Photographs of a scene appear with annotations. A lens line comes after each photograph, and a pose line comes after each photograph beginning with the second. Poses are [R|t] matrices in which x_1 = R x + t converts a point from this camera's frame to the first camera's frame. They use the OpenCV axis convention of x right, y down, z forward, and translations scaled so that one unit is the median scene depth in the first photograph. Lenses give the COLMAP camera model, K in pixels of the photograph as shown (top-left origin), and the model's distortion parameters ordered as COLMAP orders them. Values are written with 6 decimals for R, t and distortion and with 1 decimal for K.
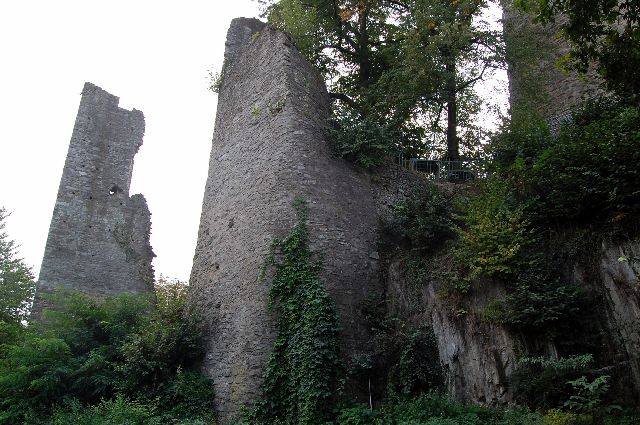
lens RADIAL K [[534.2, 0, 344.8], [0, 534.2, 213.1], [0, 0, 1]] dist [-0.100081, 0.000620]
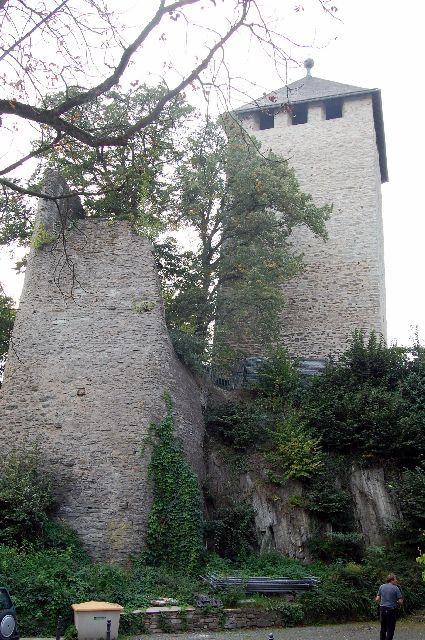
lens RADIAL K [[601.4, 0, 213.0], [0, 601.4, 336.7], [0, 0, 1]] dist [-0.081651, -0.001226]
pose [[0.780803, 0.240056, 0.576819, -0.985102], [-0.240841, 0.967533, -0.076648, -0.084935], [-0.576492, -0.079075, 0.813268, -0.259208]]
